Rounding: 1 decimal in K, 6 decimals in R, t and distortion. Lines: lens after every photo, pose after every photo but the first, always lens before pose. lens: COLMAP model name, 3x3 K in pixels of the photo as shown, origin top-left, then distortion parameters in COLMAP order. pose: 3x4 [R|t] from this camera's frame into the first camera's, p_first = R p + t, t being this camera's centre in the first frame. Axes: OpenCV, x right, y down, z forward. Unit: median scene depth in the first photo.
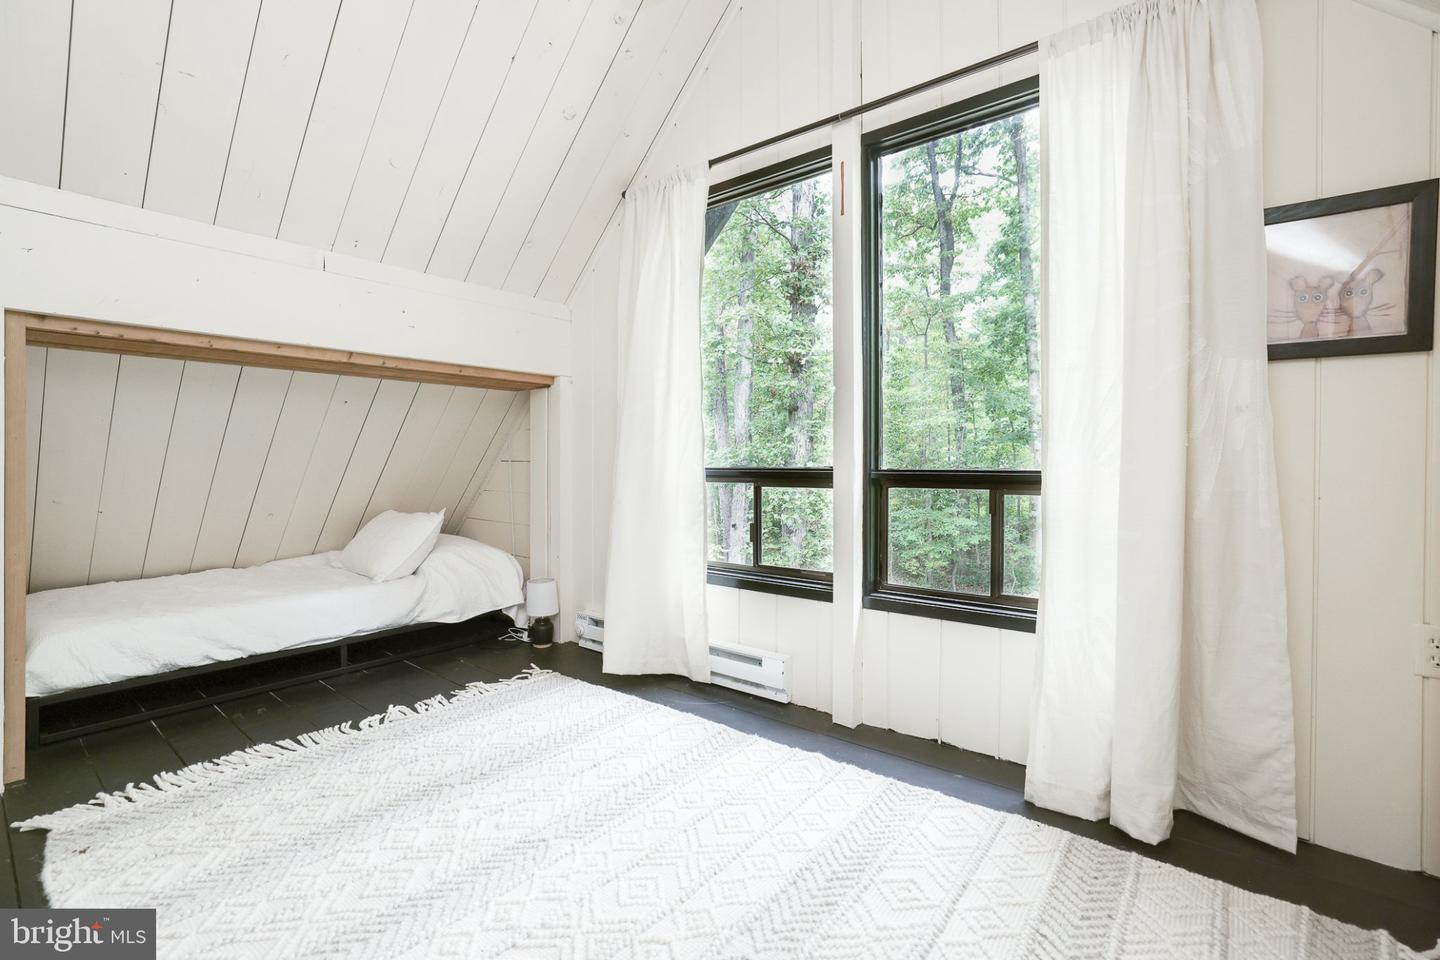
lens RADIAL K [[647.9, 0, 720.0], [0, 647.9, 480.0], [0, 0, 1]] dist [-0.016086, 0.000132]
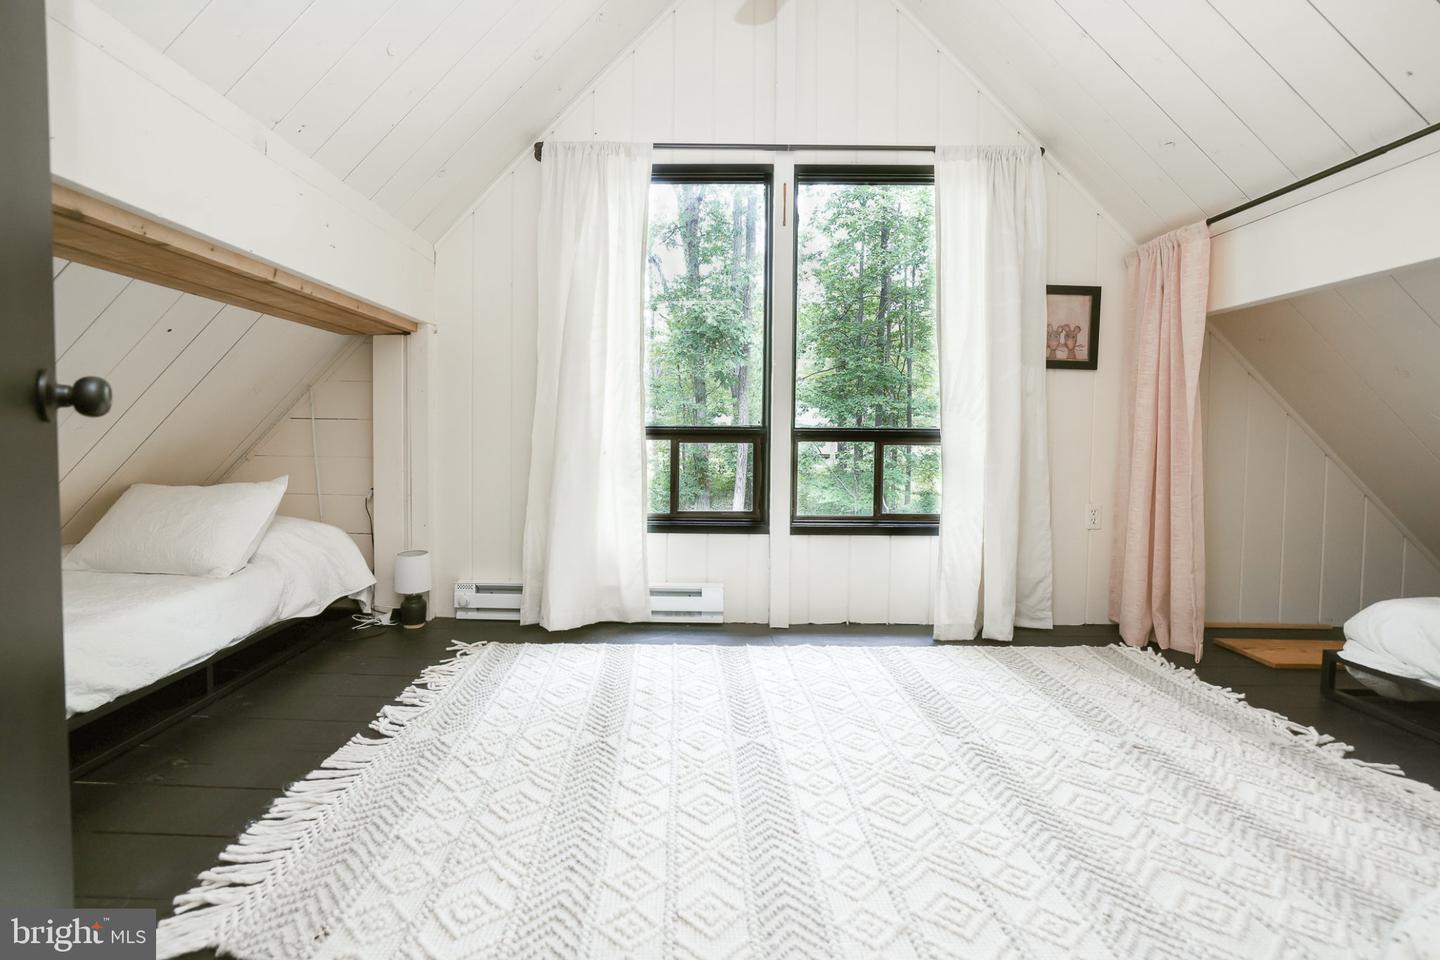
lens RADIAL K [[618.4, 0, 716.5], [0, 618.4, 468.8], [0, 0, 1]] dist [-0.033660, 0.000164]
pose [[0.789291, -0.032467, 0.613161, -0.595194], [0.010059, 0.999151, 0.039957, 0.013381], [-0.613937, -0.025370, 0.788947, 0.110636]]
